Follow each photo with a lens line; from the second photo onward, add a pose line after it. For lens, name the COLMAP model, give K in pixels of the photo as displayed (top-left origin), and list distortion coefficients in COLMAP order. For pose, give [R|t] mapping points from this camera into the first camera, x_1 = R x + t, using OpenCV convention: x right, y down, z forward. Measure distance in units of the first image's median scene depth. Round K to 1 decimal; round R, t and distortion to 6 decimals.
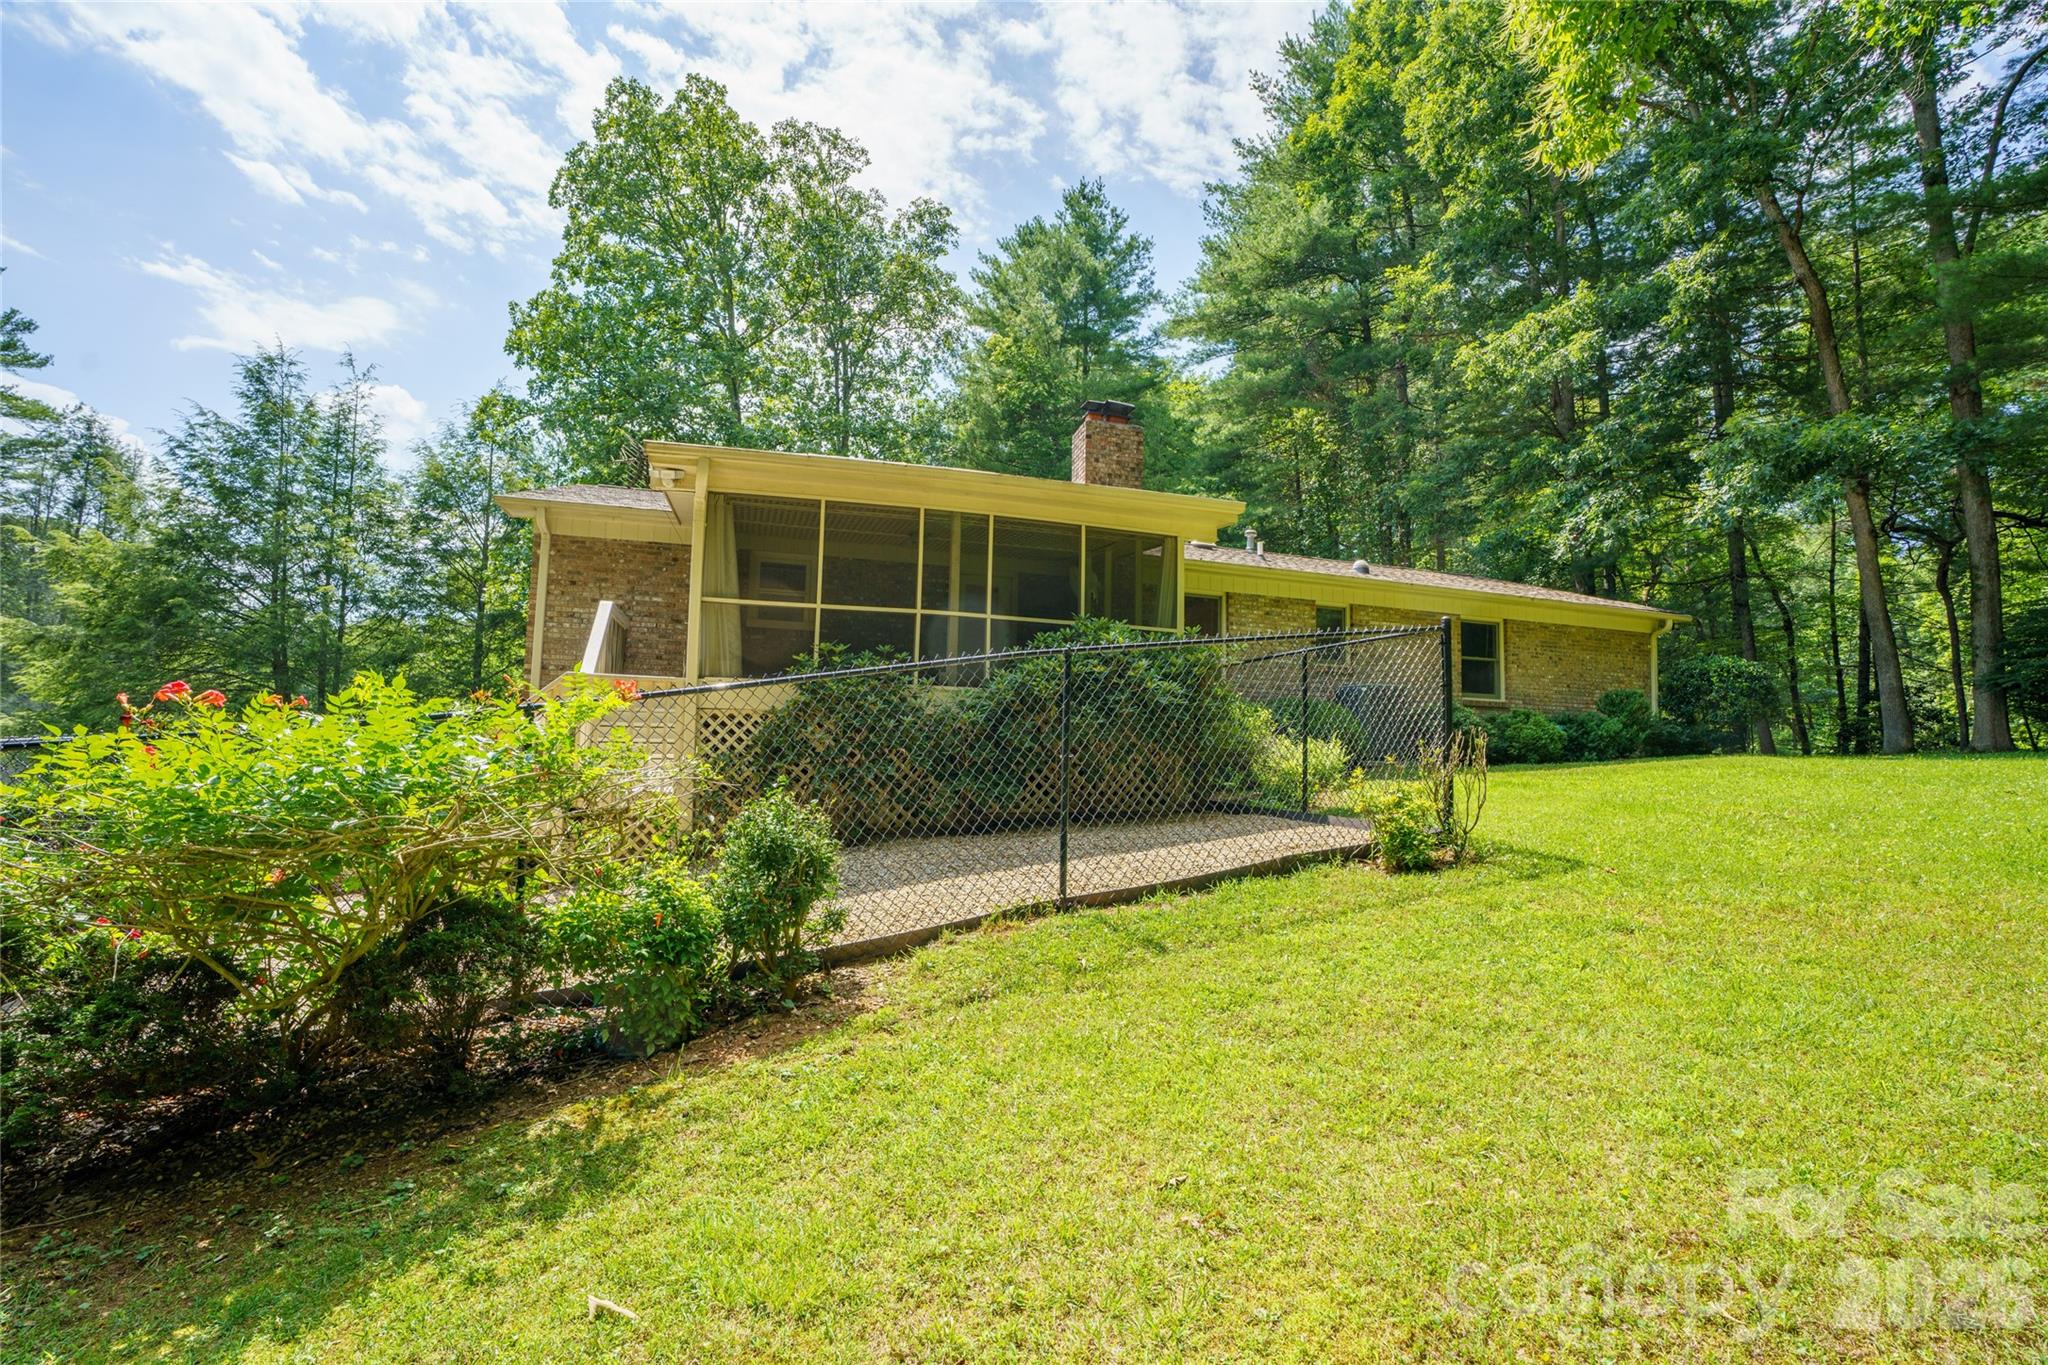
lens RADIAL K [[931.8, 0, 1021.8], [0, 931.8, 696.4], [0, 0, 1]] dist [-0.072573, 0.029455]
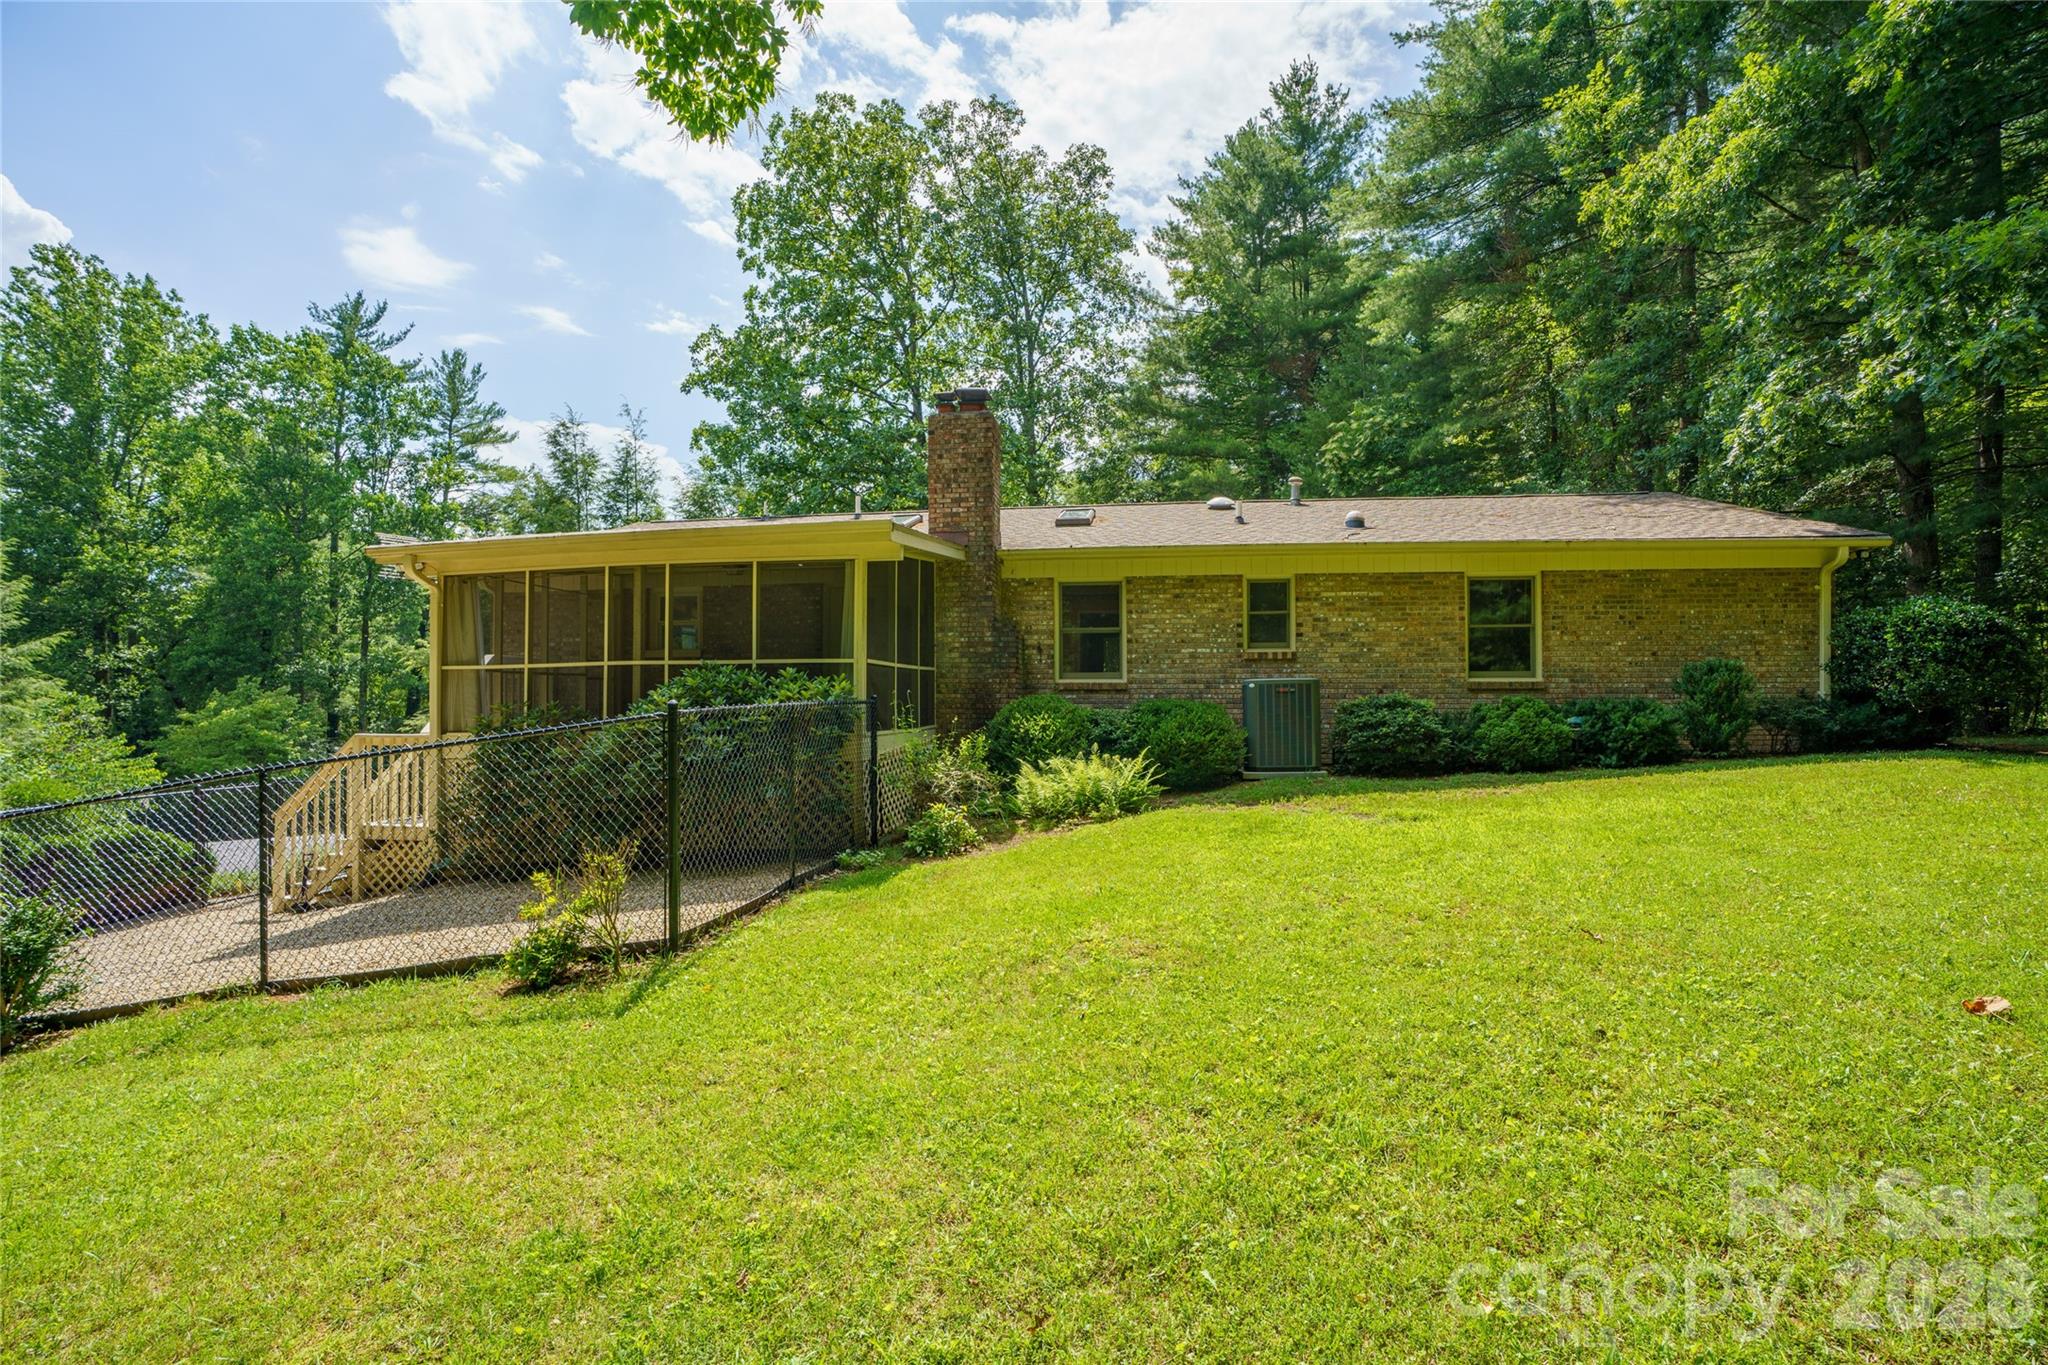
lens RADIAL K [[931.8, 0, 1021.8], [0, 931.8, 696.4], [0, 0, 1]] dist [-0.072573, 0.029455]
pose [[0.905495, -0.027752, -0.423449, 0.370364], [0.057156, 0.996743, 0.056897, -0.039812], [0.420490, -0.075723, 0.904132, 0.106455]]
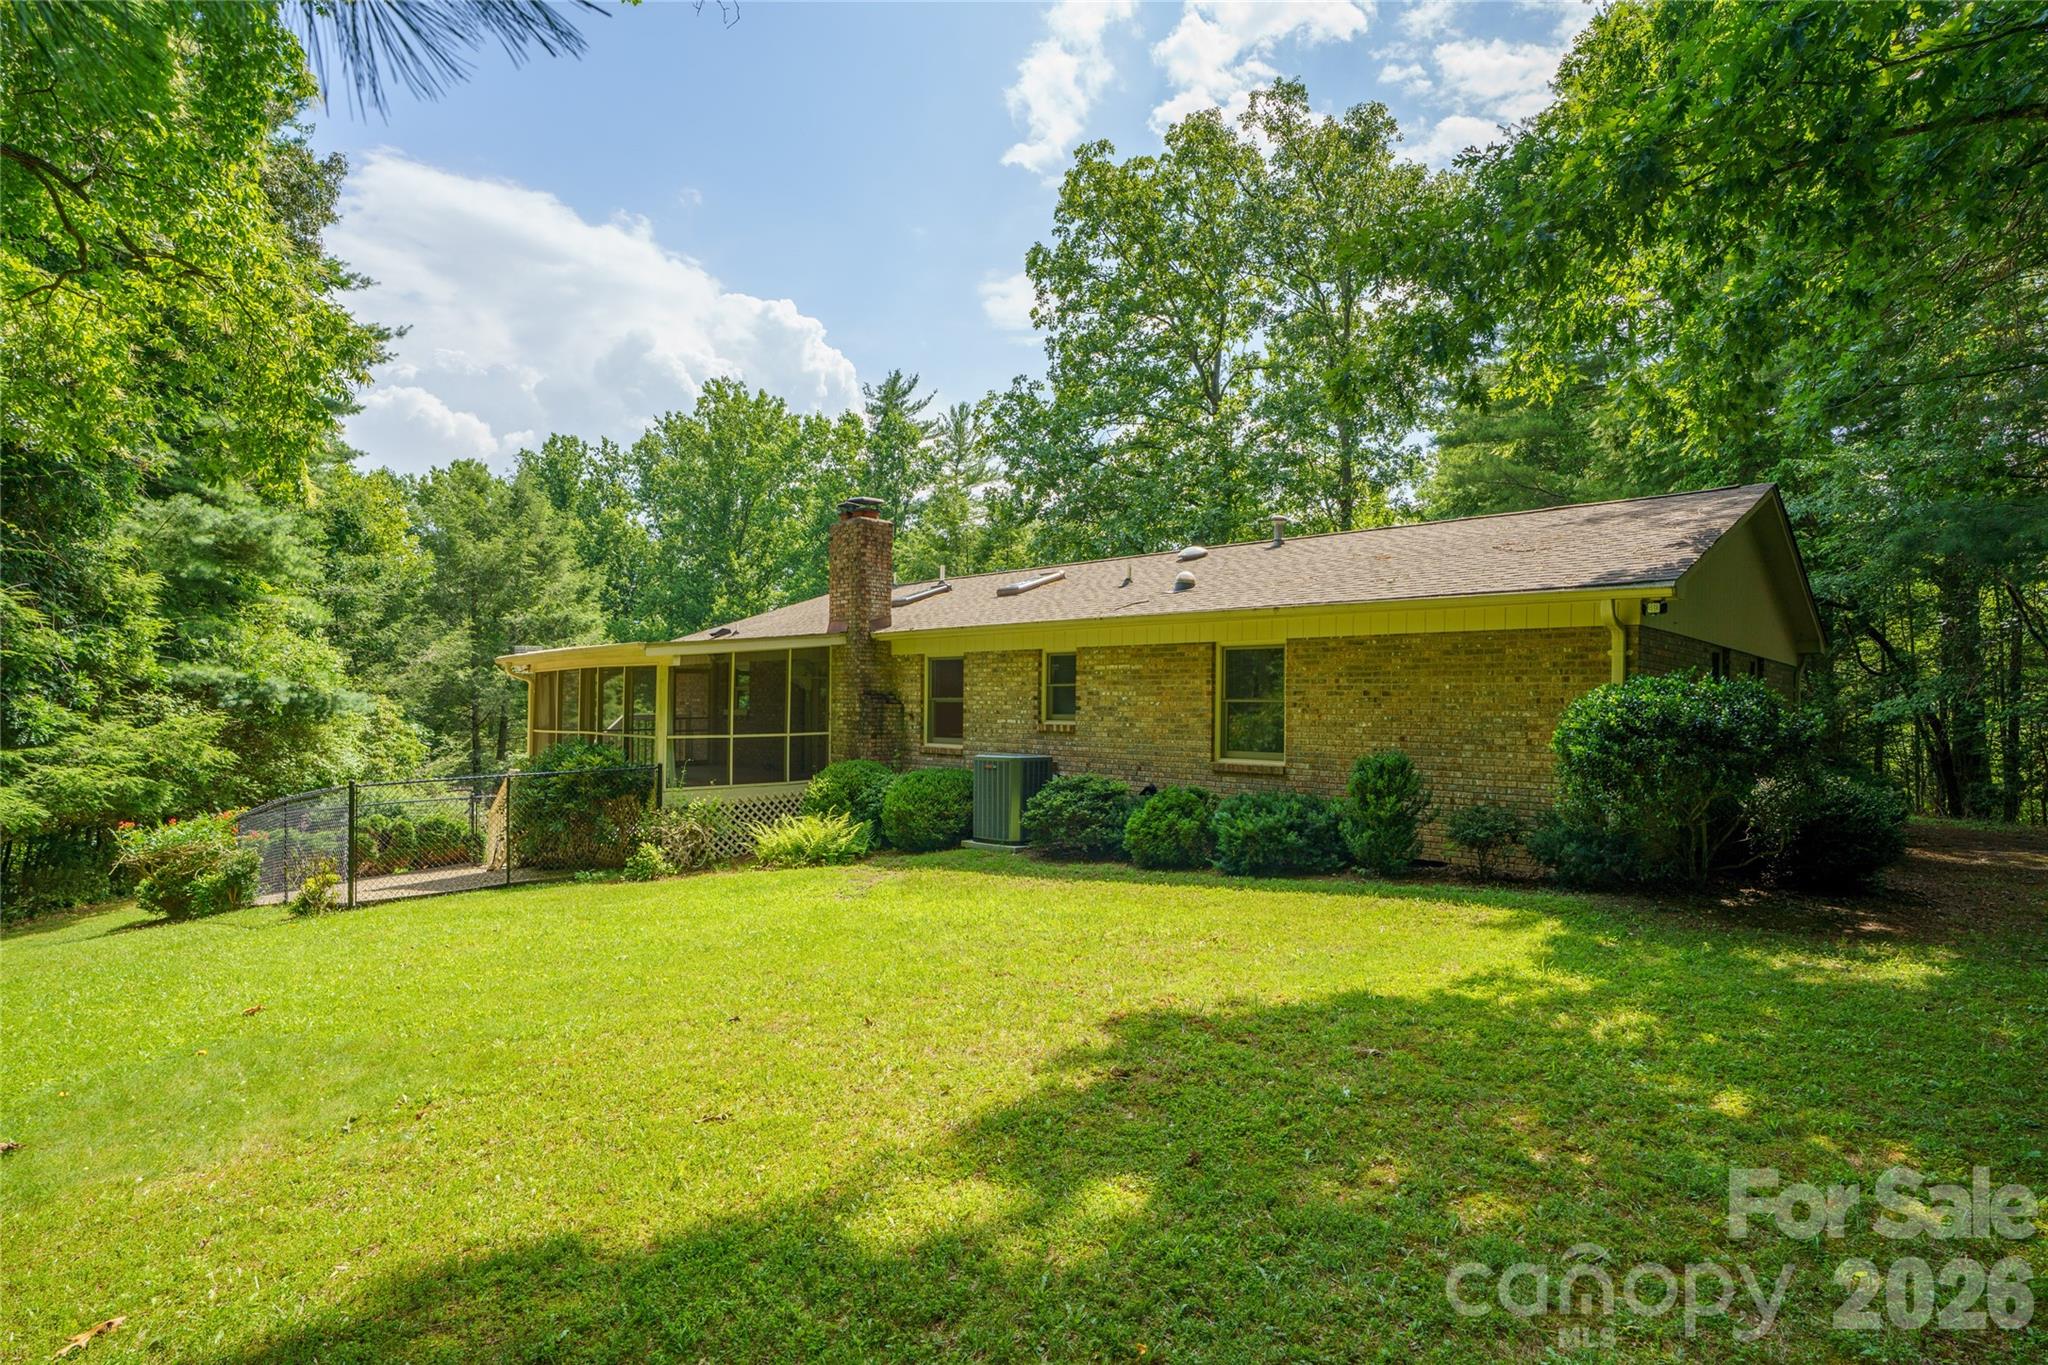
lens RADIAL K [[1020.6, 0, 1022.1], [0, 1020.6, 701.1], [0, 0, 1]] dist [-0.052191, 0.000028]
pose [[0.474609, -0.021511, -0.879934, 0.876148], [0.076731, 0.996907, 0.017016, -0.054586], [0.876846, -0.075594, 0.474791, 0.395352]]
